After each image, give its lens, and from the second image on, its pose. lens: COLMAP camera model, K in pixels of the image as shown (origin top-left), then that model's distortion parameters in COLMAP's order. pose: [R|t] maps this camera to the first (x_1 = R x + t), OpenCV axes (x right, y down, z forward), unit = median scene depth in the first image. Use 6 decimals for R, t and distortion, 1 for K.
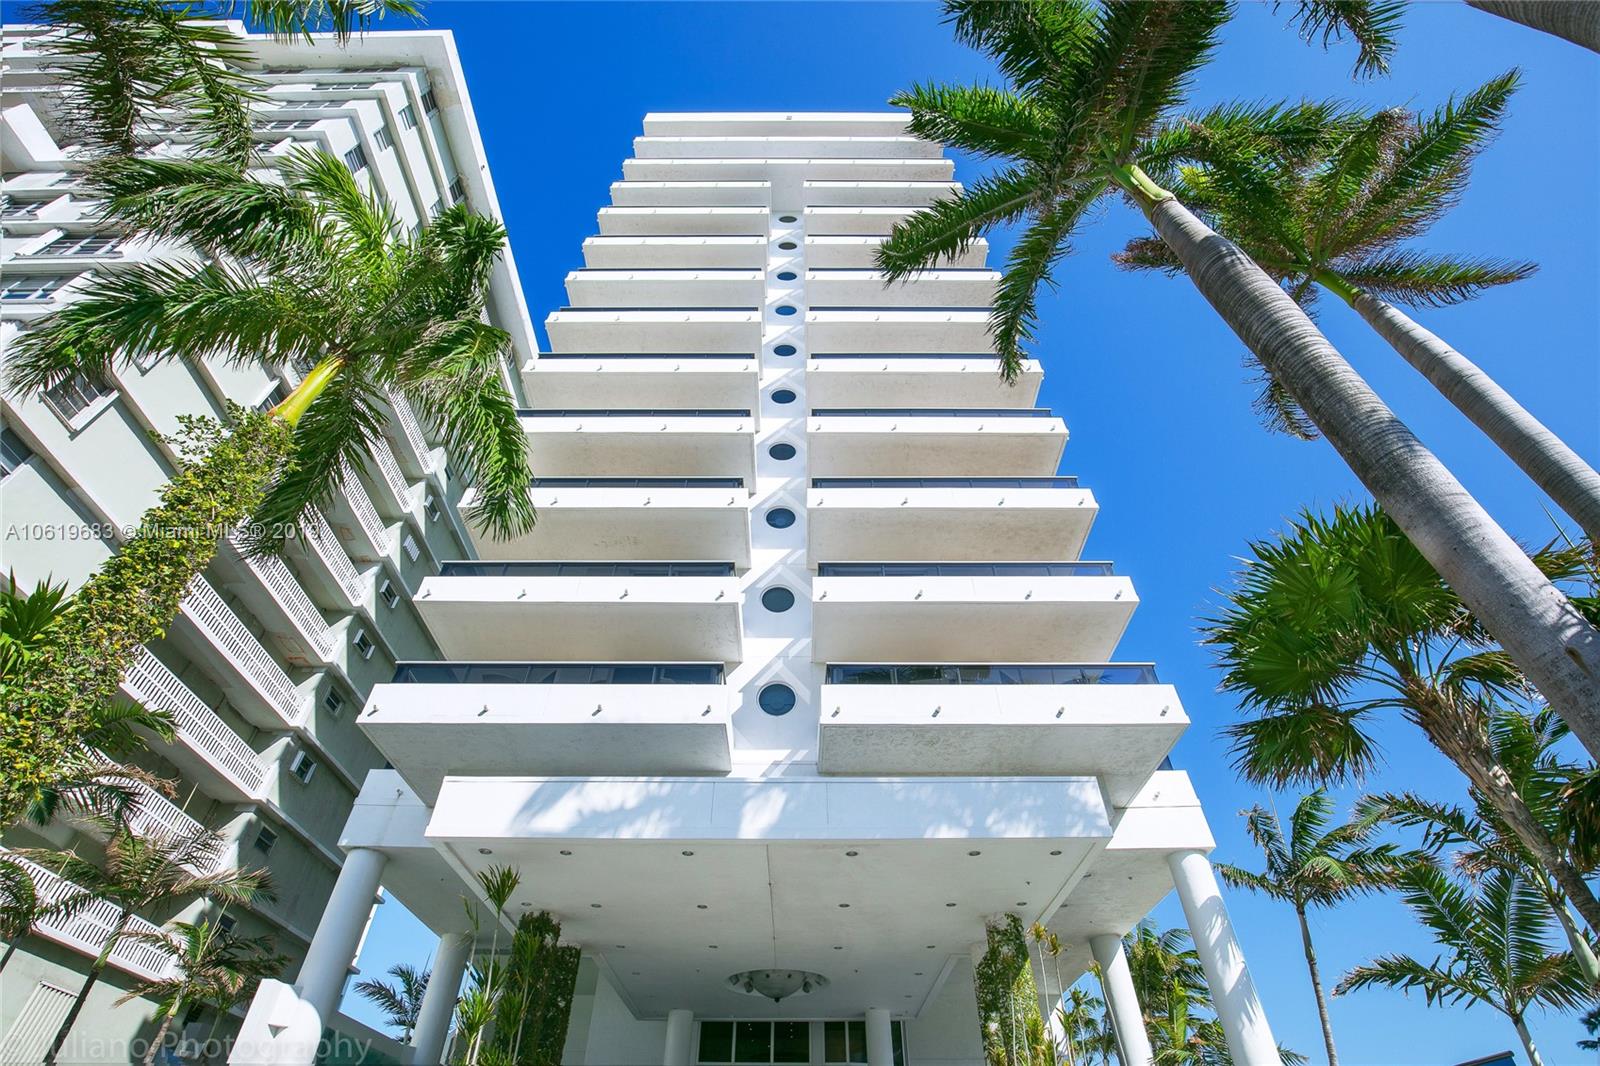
lens RADIAL K [[737.0, 0, 800.0], [0, 737.0, 533.0], [0, 0, 1]] dist [-0.019957, 0.000759]
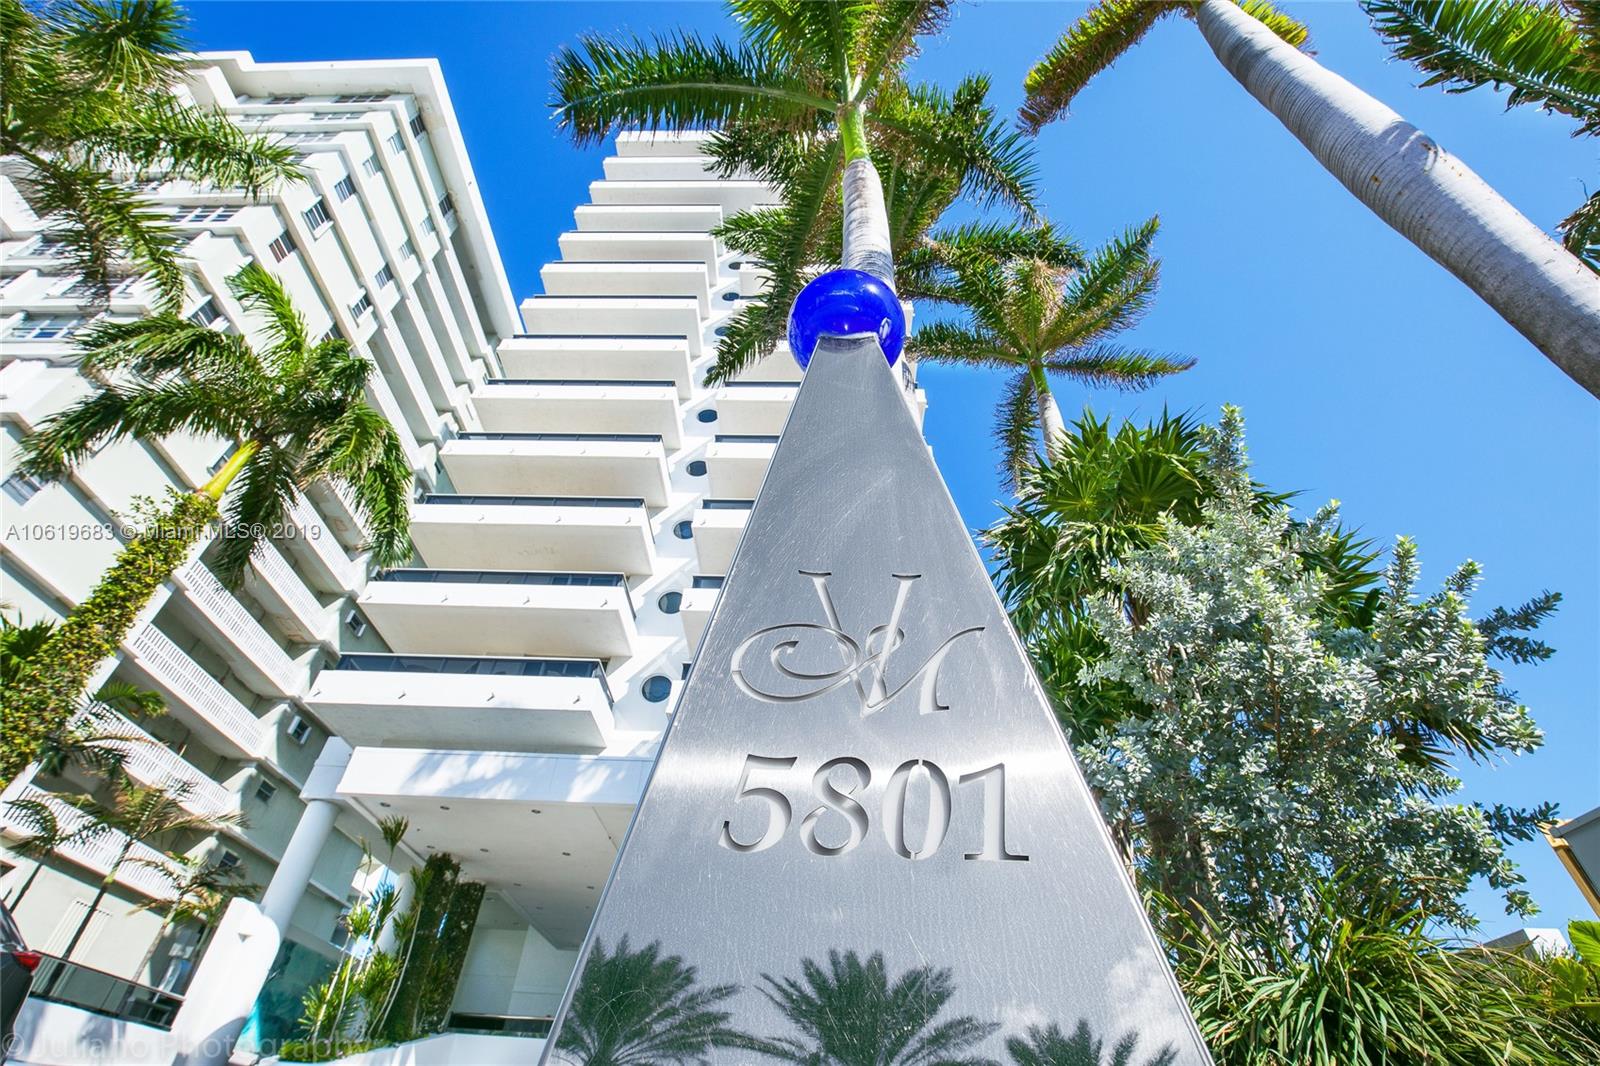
lens RADIAL K [[730.3, 0, 794.1], [0, 730.3, 531.8], [0, 0, 1]] dist [-0.019952, 0.000137]
pose [[0.999111, 0.016265, -0.038897, 0.263138], [-0.014866, 0.999241, 0.035995, -0.085010], [0.039453, -0.035385, 0.998595, -0.189838]]
